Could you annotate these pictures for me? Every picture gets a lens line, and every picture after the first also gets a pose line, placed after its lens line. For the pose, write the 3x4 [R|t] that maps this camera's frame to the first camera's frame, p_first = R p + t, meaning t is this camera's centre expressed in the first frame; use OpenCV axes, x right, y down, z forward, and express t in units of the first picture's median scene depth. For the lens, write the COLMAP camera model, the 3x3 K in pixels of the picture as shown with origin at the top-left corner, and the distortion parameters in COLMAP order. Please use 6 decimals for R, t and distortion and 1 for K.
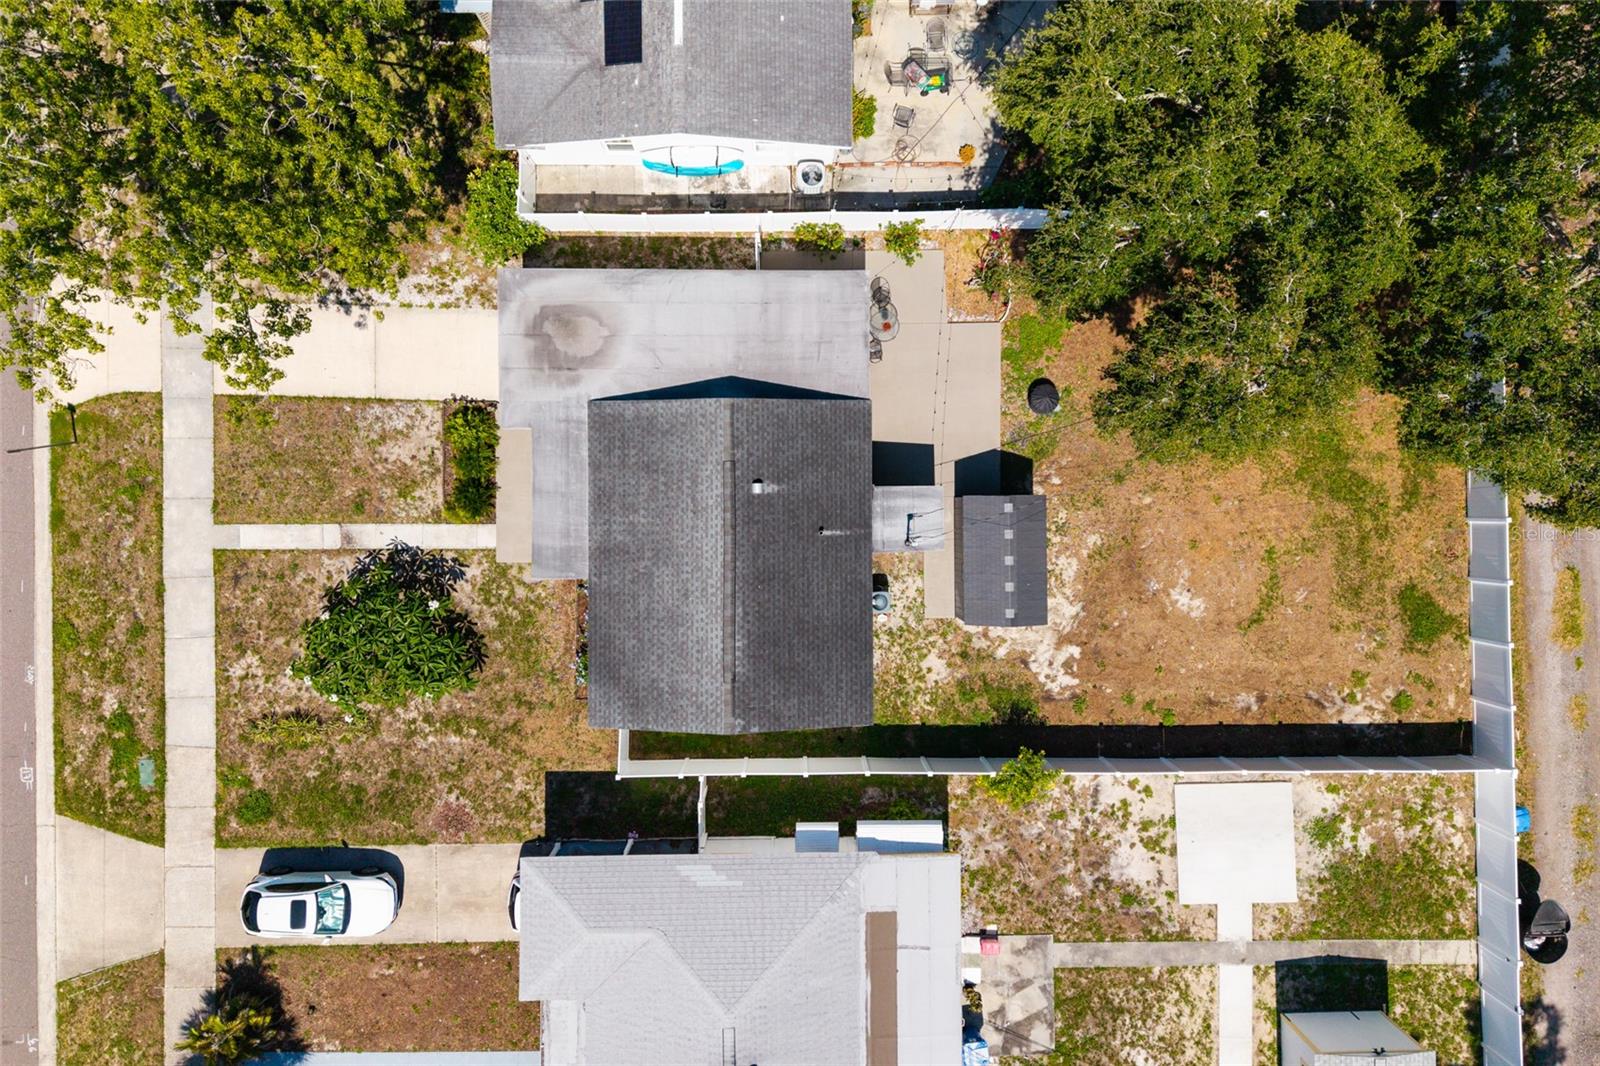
lens RADIAL K [[1058.7, 0, 804.6], [0, 1058.7, 496.6], [0, 0, 1]] dist [0.056860, -0.042046]
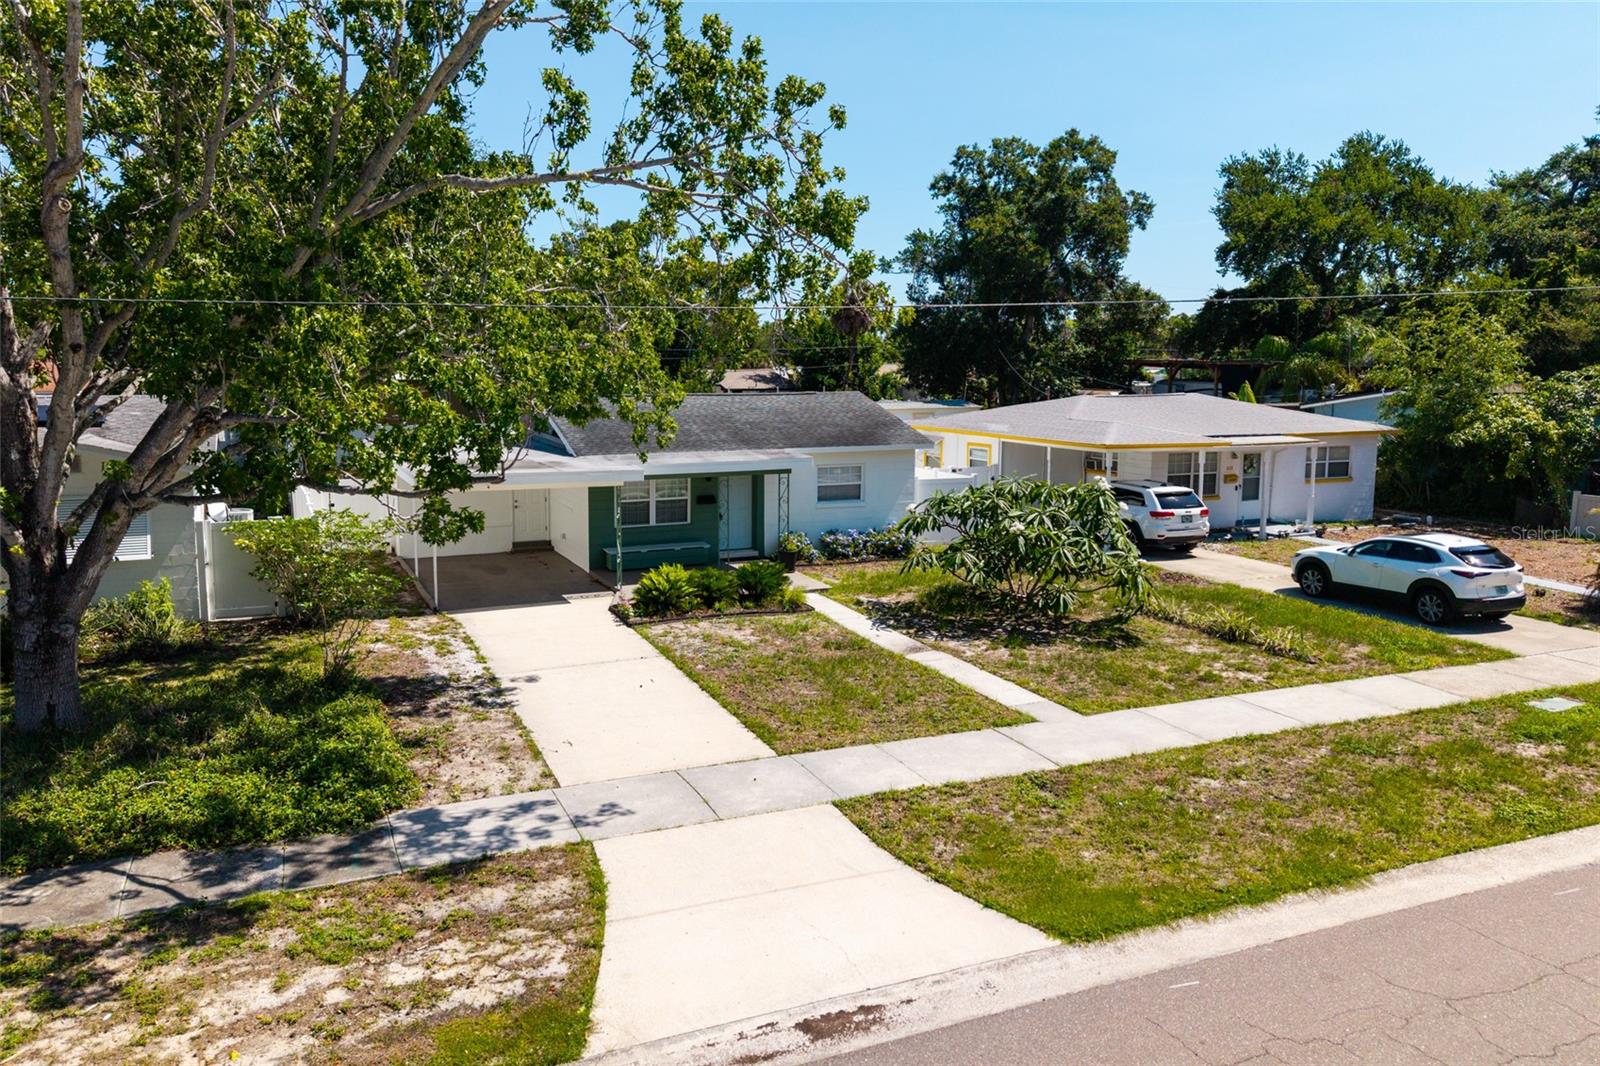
lens RADIAL K [[1147.6, 0, 736.1], [0, 1147.6, 507.3], [0, 0, 1]] dist [0.070036, -0.060736]
pose [[-0.378659, -0.134450, 0.915719, -0.935488], [0.925531, -0.051766, 0.375116, -0.272667], [-0.003032, 0.989567, 0.144040, 0.835318]]
